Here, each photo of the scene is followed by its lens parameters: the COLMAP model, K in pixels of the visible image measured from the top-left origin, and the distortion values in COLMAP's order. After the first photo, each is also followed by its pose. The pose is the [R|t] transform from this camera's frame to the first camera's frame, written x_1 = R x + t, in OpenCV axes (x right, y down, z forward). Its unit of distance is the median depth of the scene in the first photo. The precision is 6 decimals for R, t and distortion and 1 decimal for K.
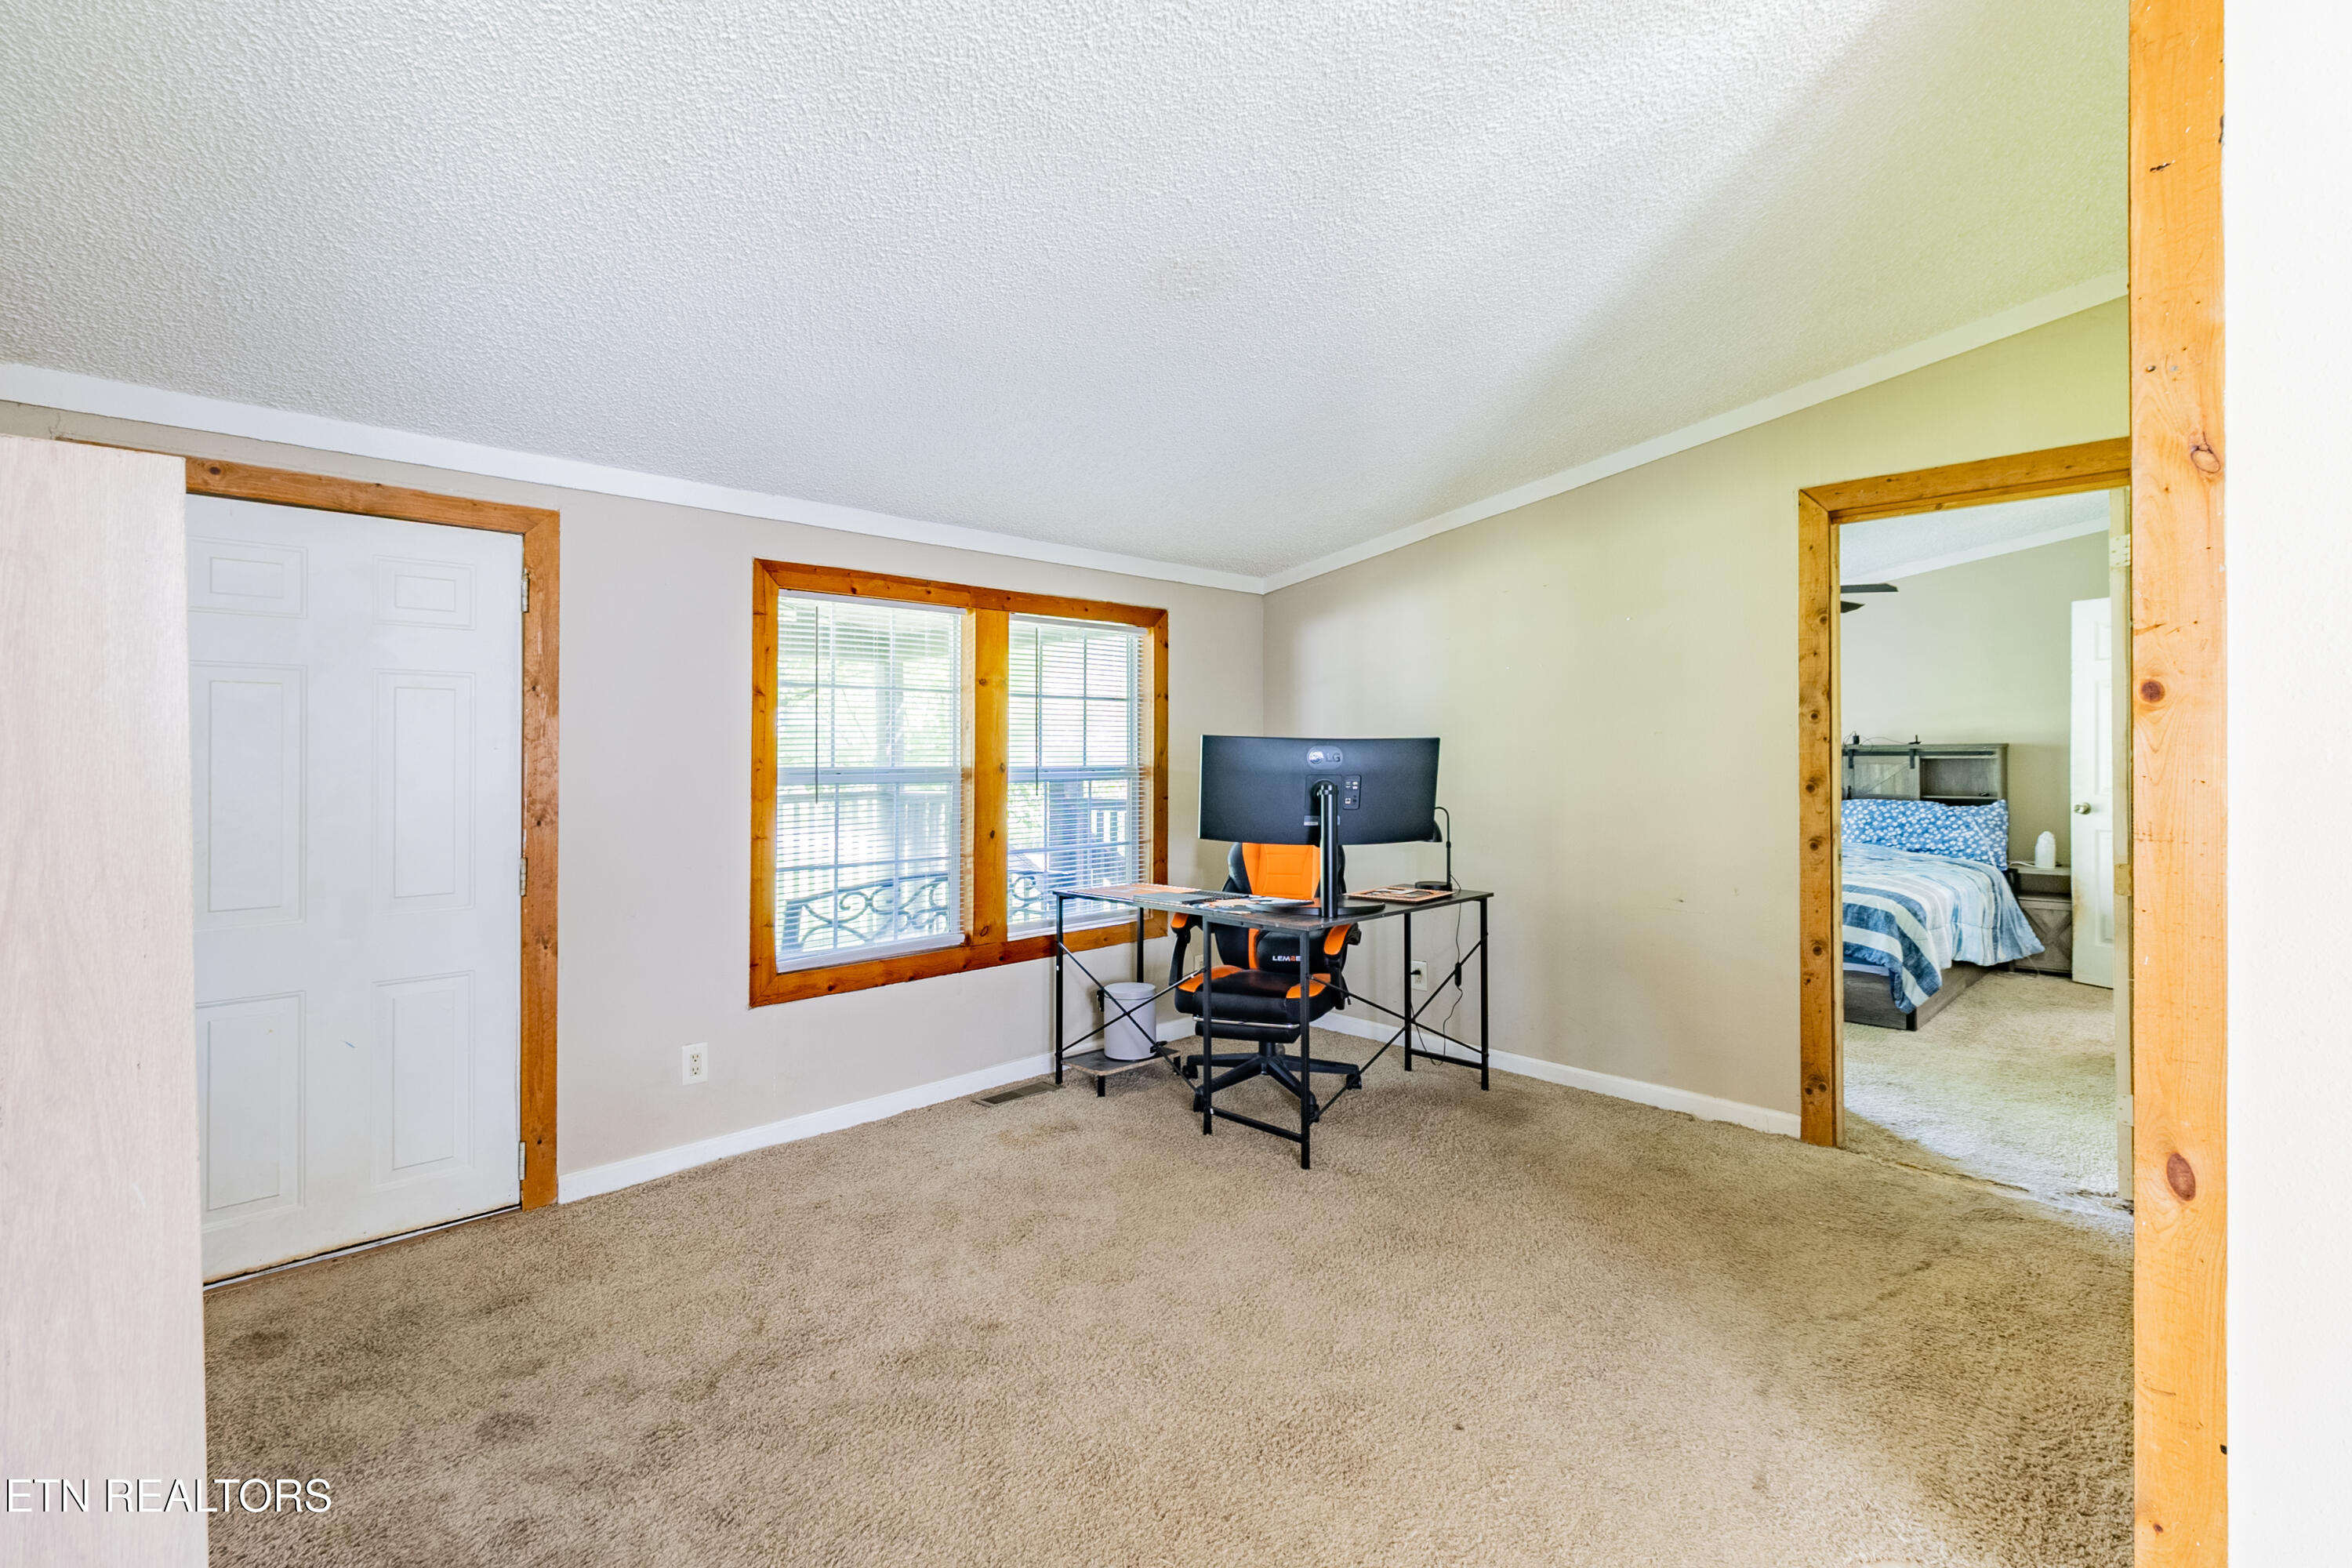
lens RADIAL K [[1080.2, 0, 1183.1], [0, 1080.2, 751.0], [0, 0, 1]] dist [0.003915, 0.000321]
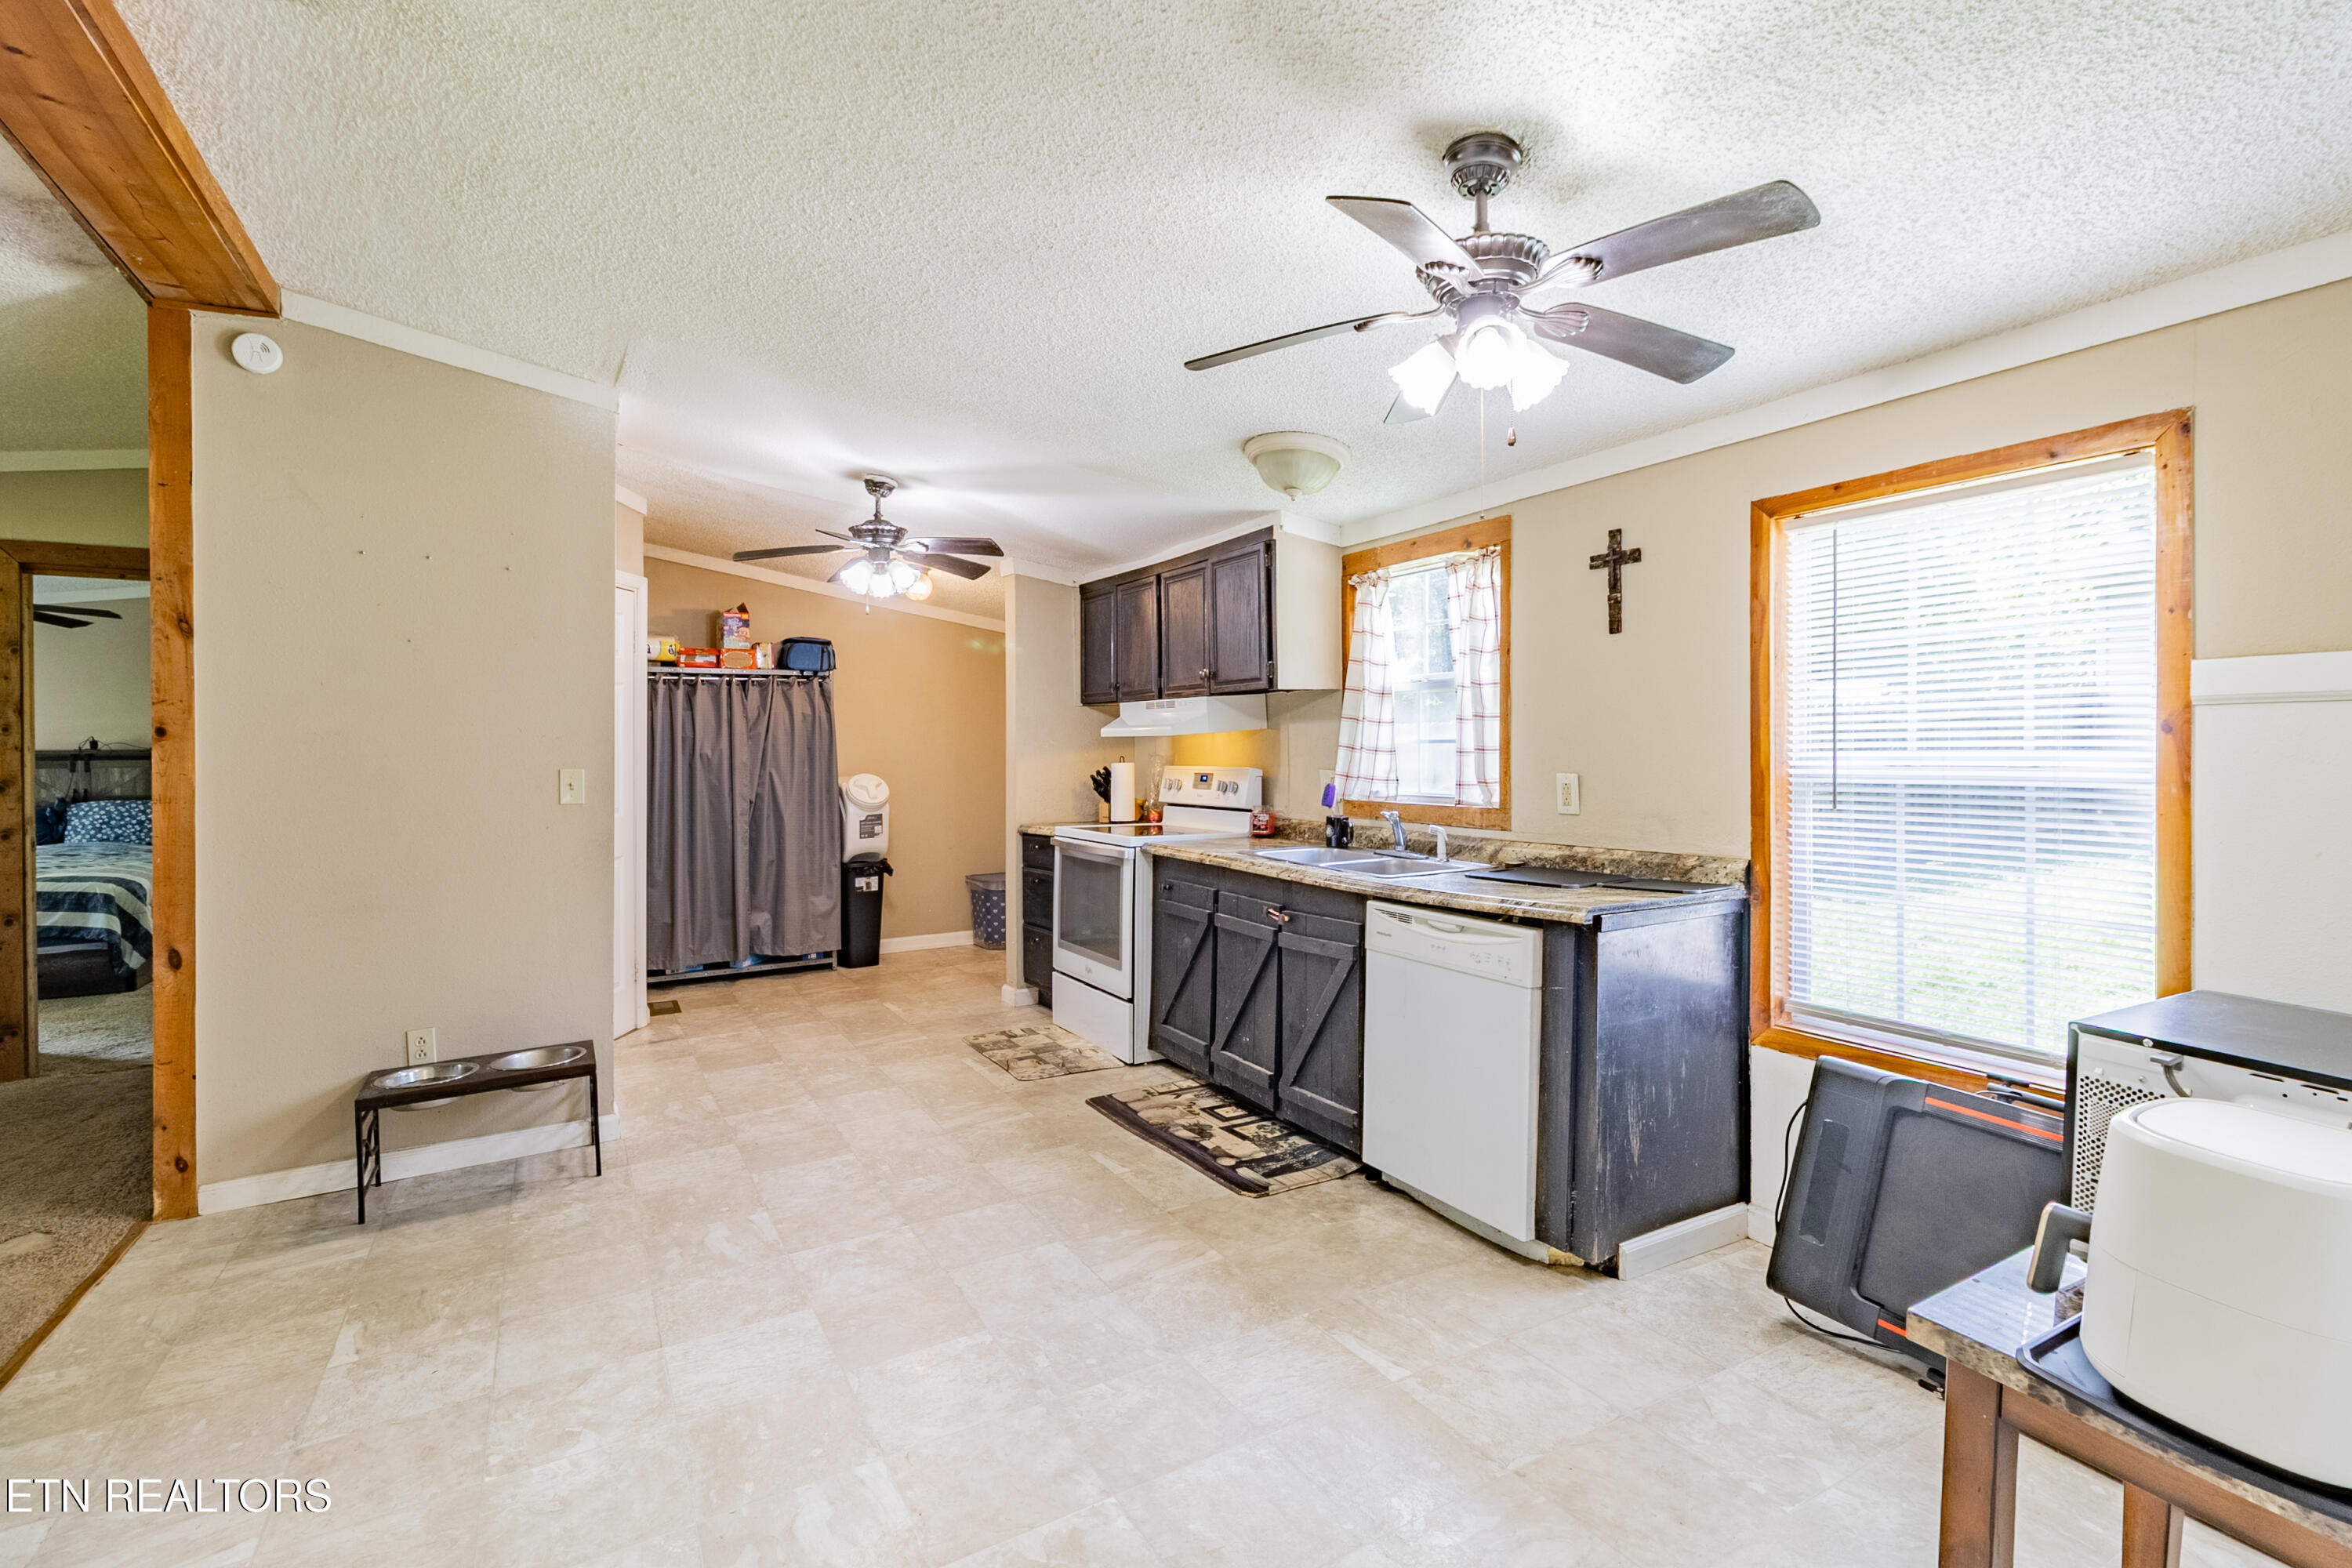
lens RADIAL K [[1080.2, 0, 1183.1], [0, 1080.2, 751.0], [0, 0, 1]] dist [0.003915, 0.000321]
pose [[0.255170, -0.002191, 0.966894, -0.186980], [0.002449, 0.999996, 0.001620, -0.004929], [-0.966893, 0.001954, 0.255174, -0.428414]]
